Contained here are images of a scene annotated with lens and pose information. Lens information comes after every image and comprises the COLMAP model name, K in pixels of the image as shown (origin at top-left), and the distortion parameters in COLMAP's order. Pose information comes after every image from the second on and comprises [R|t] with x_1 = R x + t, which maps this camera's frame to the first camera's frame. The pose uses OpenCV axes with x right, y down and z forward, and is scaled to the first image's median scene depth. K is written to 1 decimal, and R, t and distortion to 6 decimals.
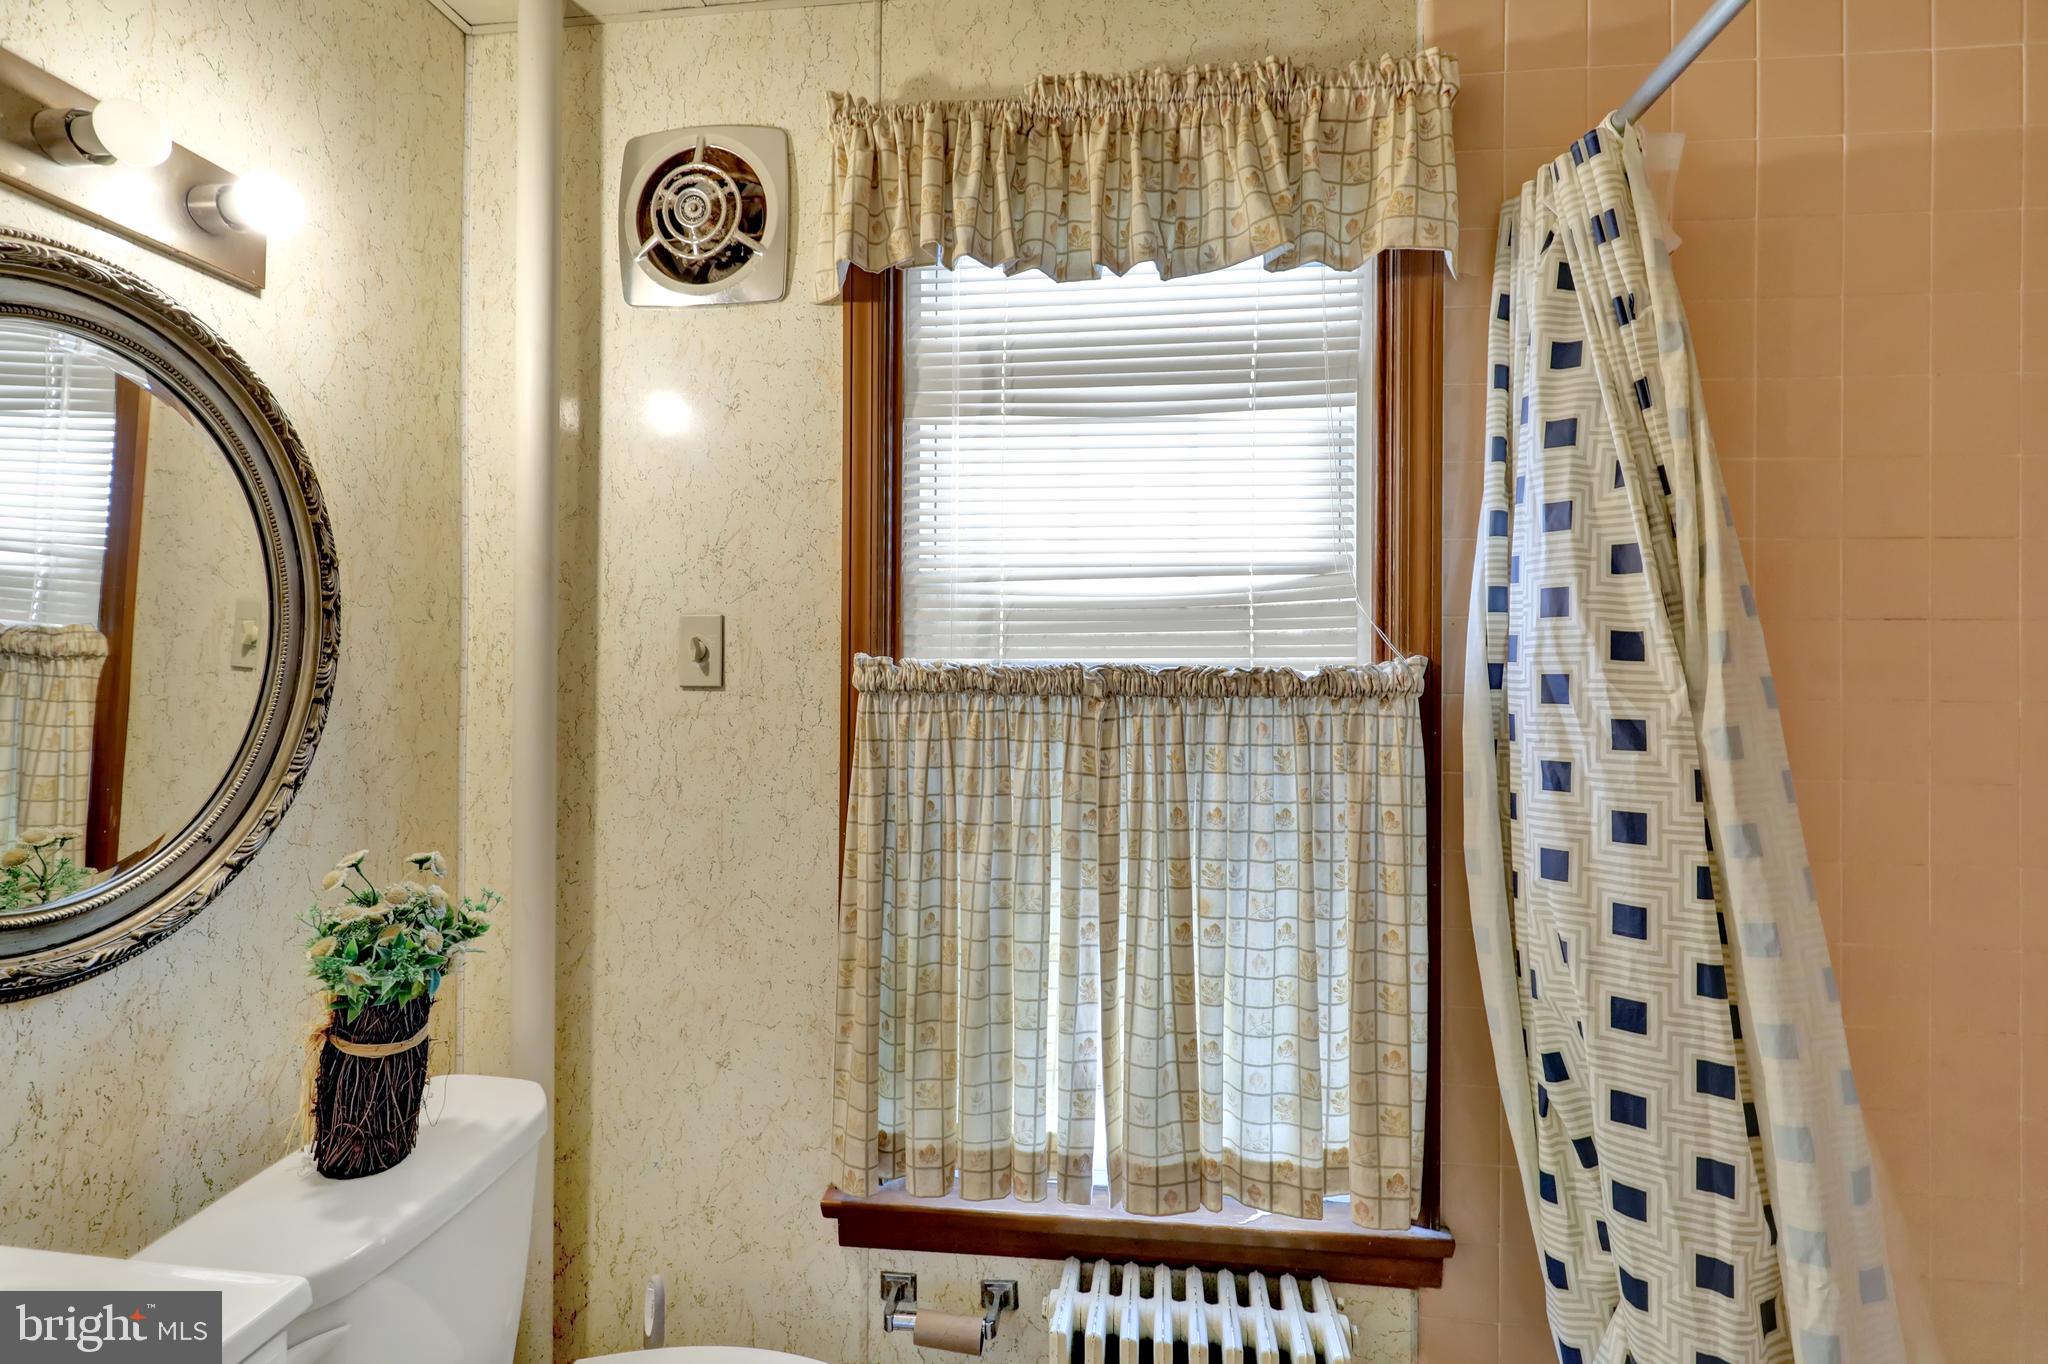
lens RADIAL K [[972.0, 0, 1031.5], [0, 972.0, 671.0], [0, 0, 1]] dist [-0.000361, 0.000098]
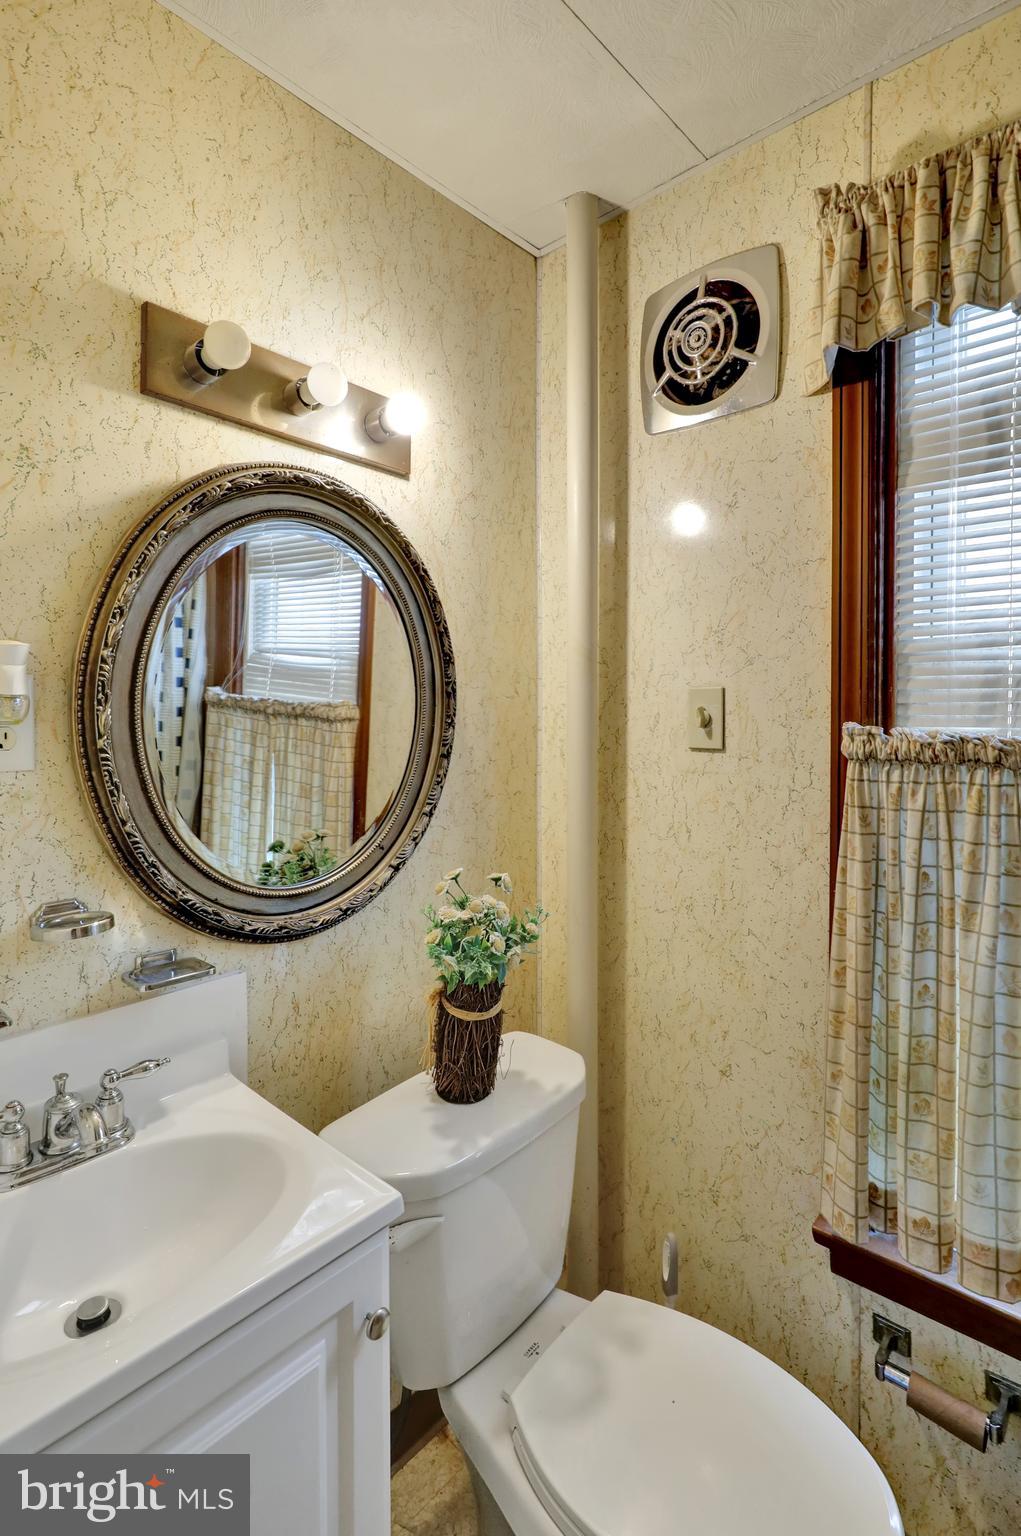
lens RADIAL K [[713.5, 0, 557.0], [0, 713.5, 707.2], [0, 0, 1]] dist [0.000989, 0.000308]
pose [[0.822708, 0.001794, -0.568461, 0.000619], [-0.000070, 0.999995, 0.003054, -0.037031], [0.568464, -0.002473, 0.822704, 0.194504]]
